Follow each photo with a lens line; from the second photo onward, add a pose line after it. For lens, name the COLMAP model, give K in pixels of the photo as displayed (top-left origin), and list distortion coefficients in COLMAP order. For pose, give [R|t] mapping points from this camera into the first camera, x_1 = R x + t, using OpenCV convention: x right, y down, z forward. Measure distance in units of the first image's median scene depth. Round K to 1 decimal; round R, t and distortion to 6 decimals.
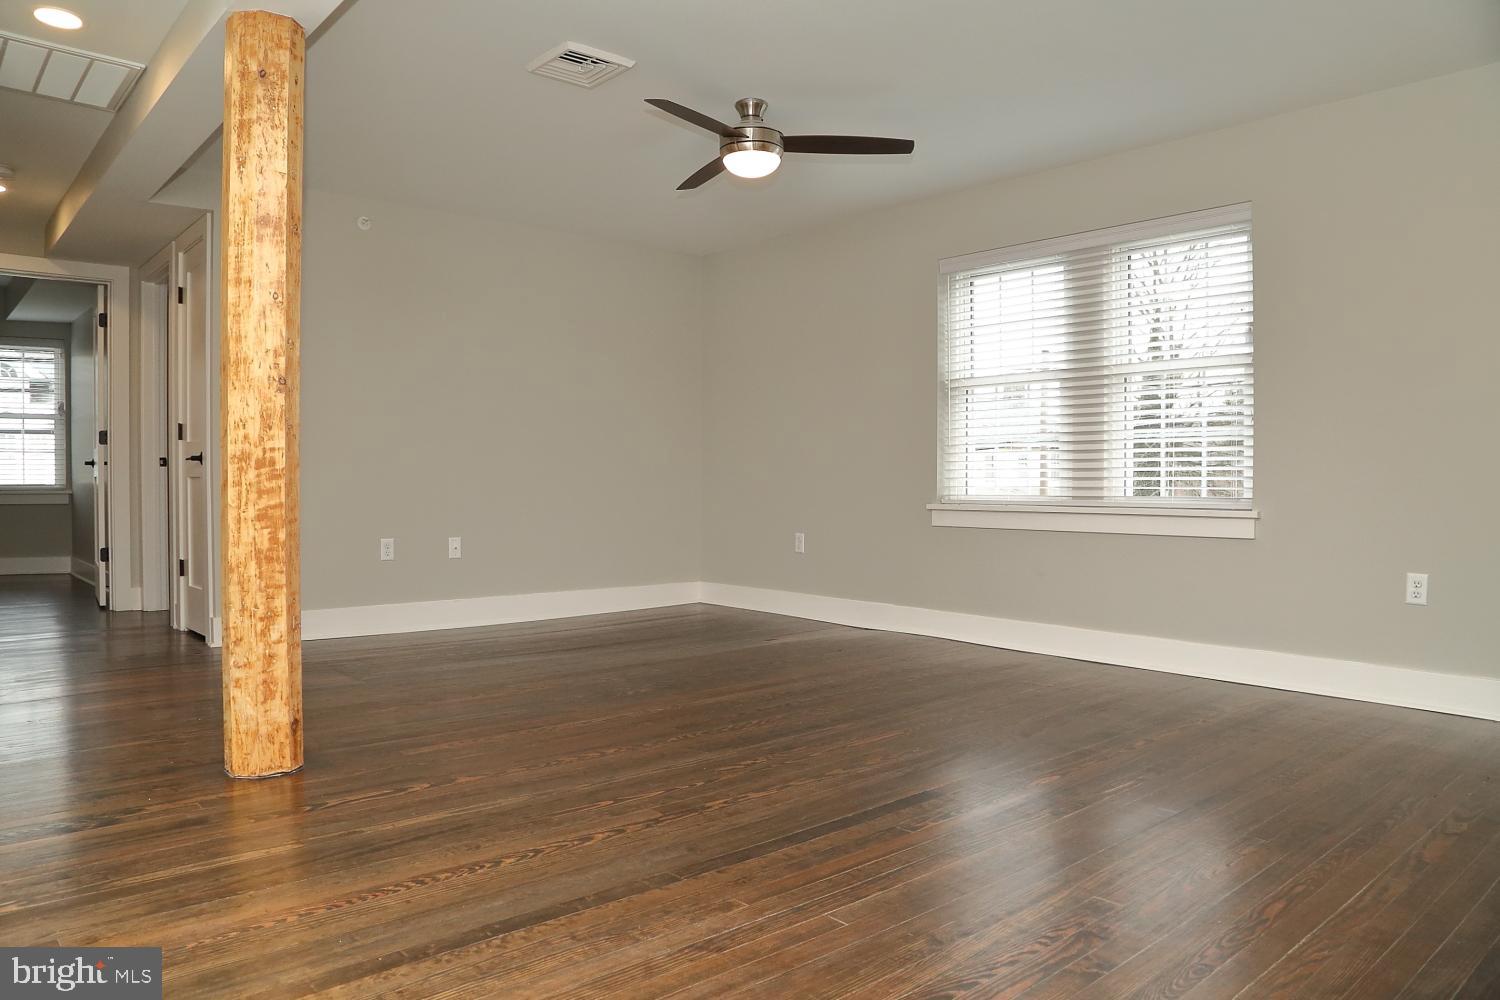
lens RADIAL K [[1025.5, 0, 731.7], [0, 1025.5, 497.8], [0, 0, 1]] dist [-0.127703, 0.072678]
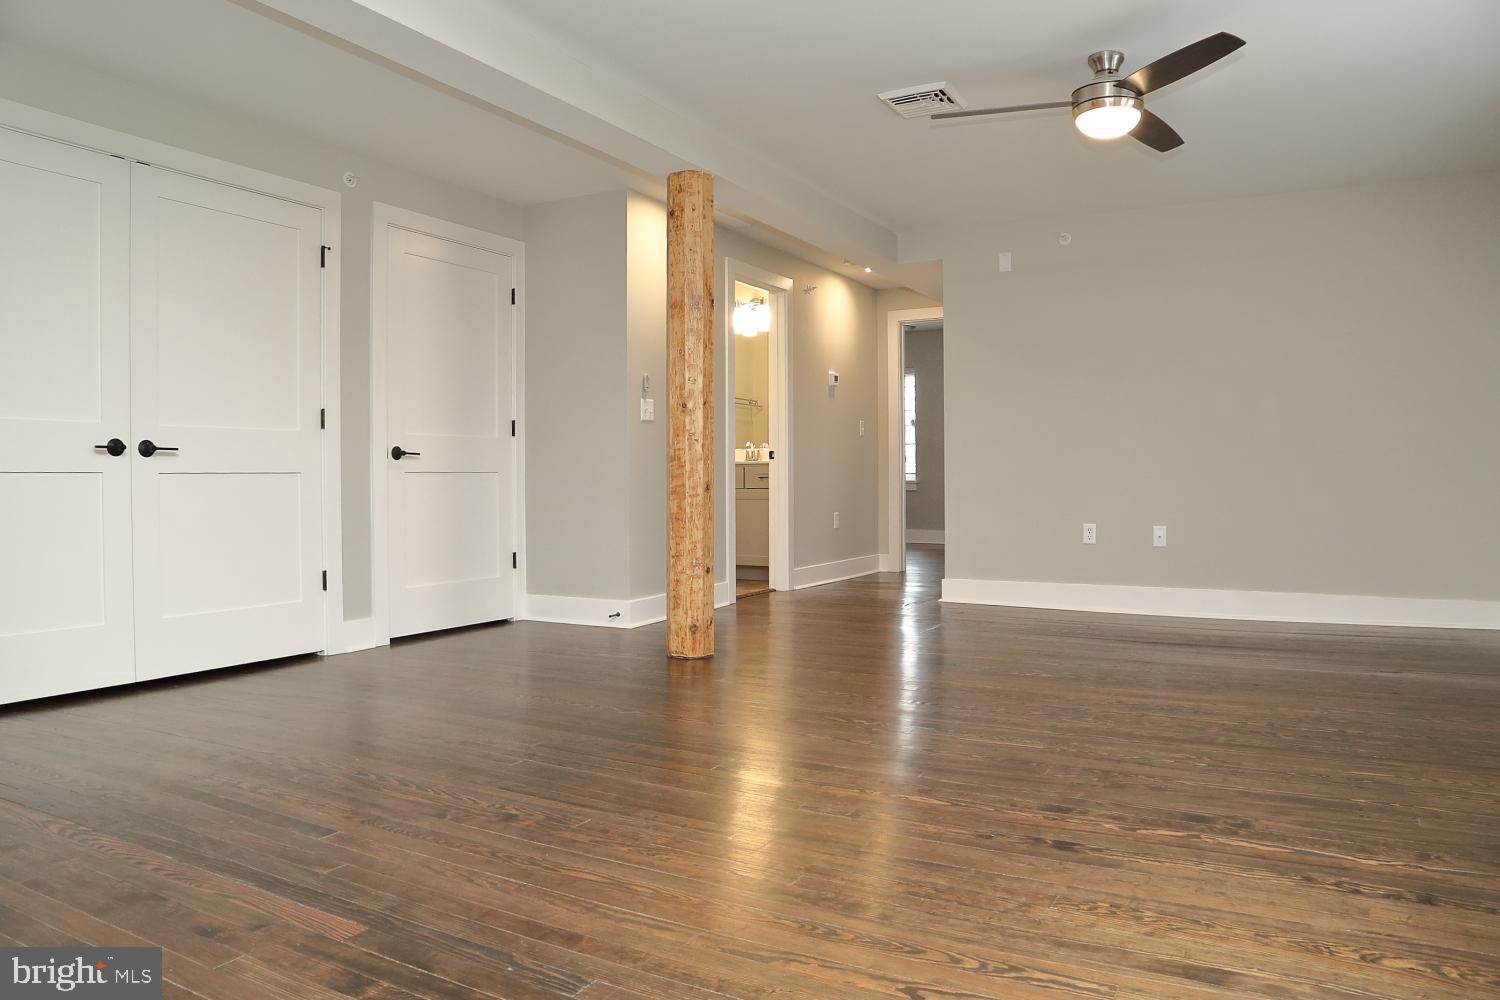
lens RADIAL K [[1025.5, 0, 731.7], [0, 1025.5, 497.8], [0, 0, 1]] dist [-0.127703, 0.072678]
pose [[0.324574, 0.013562, -0.945763, 1.095078], [-0.010131, 0.999890, 0.010862, 0.008813], [0.945806, 0.006056, 0.324675, 0.553368]]
